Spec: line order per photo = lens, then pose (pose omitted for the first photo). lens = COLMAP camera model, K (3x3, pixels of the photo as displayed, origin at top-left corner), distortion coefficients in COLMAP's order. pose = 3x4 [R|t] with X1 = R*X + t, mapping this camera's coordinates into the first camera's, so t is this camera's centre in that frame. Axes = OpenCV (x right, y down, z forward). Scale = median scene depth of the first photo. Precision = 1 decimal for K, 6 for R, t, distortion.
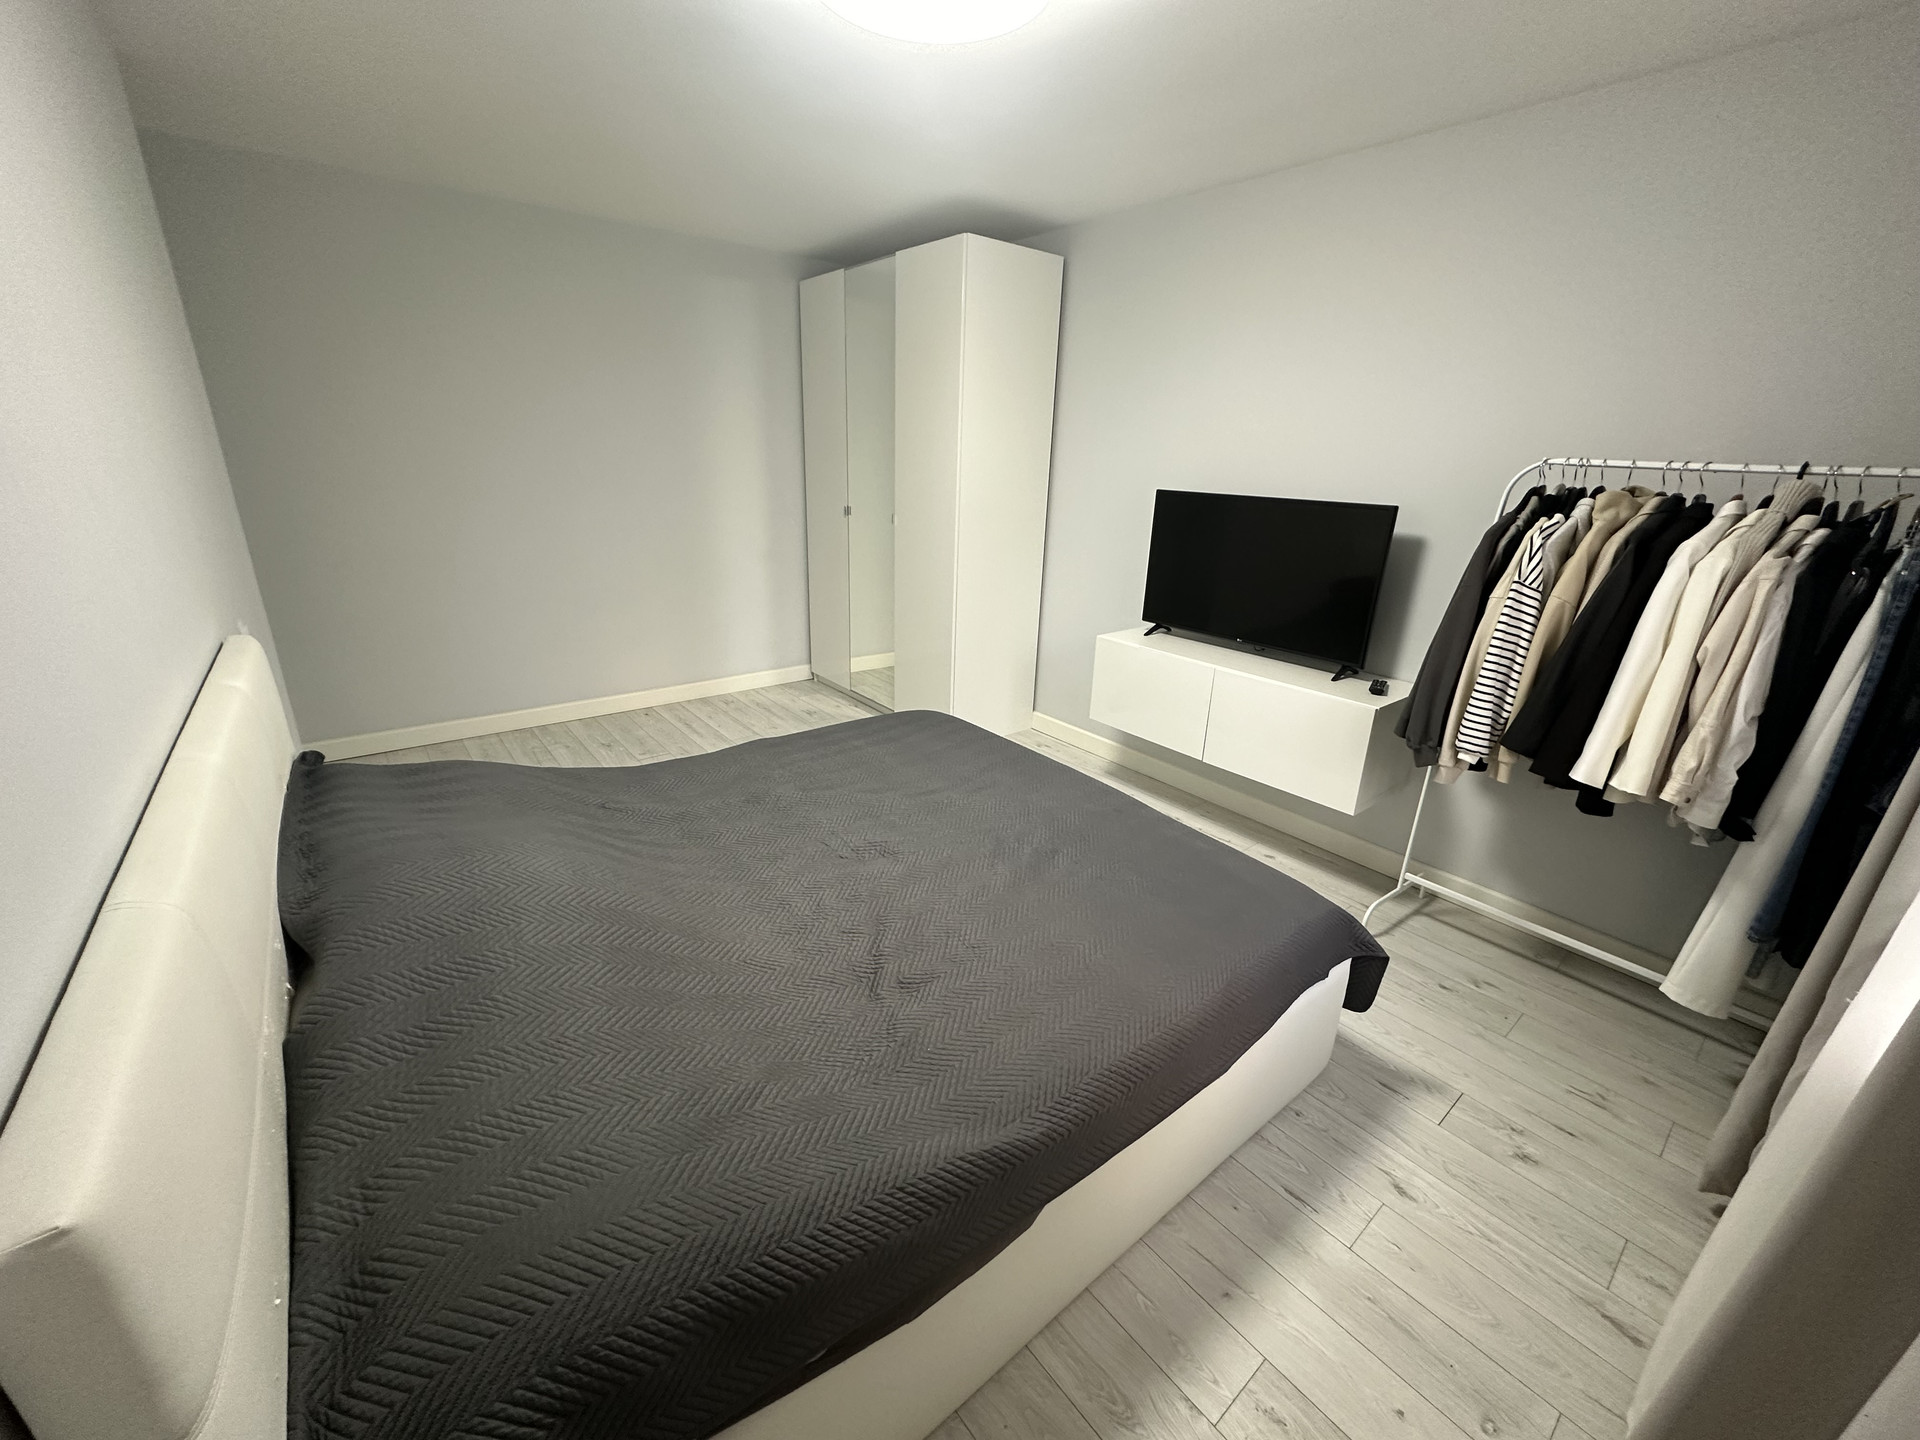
lens RADIAL K [[762.4, 0, 960.0], [0, 762.4, 720.0], [0, 0, 1]] dist [-0.001943, 0.001012]
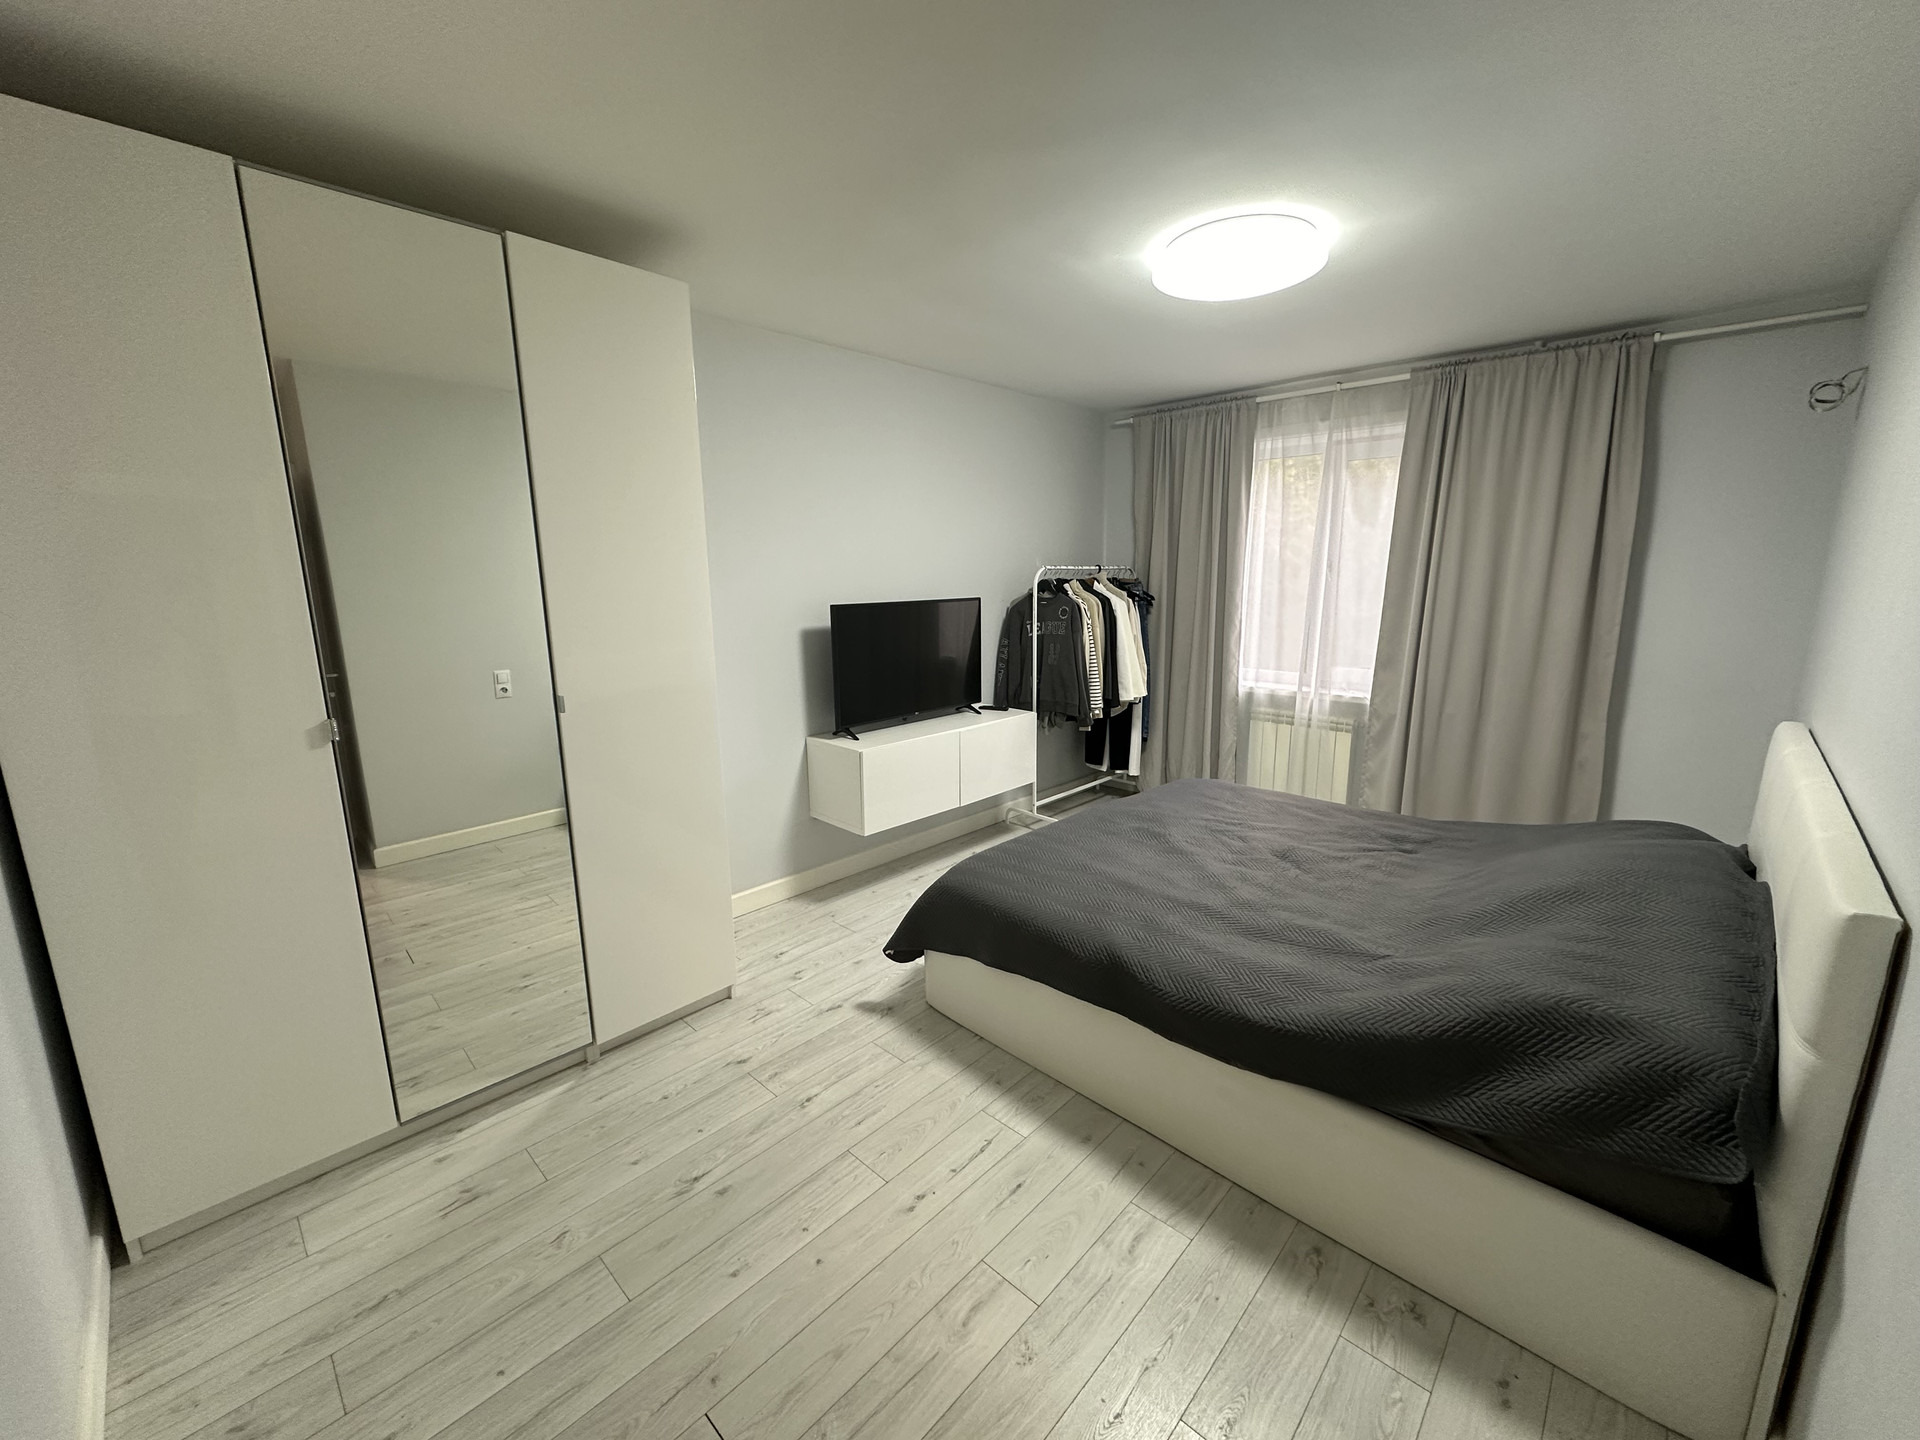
lens RADIAL K [[762.4, 0, 960.0], [0, 762.4, 720.0], [0, 0, 1]] dist [-0.001943, 0.001012]
pose [[-0.131063, -0.215712, 0.967621, -0.803343], [0.338275, 0.907732, 0.248180, -0.358413], [-0.931876, 0.359849, -0.046000, 0.951229]]
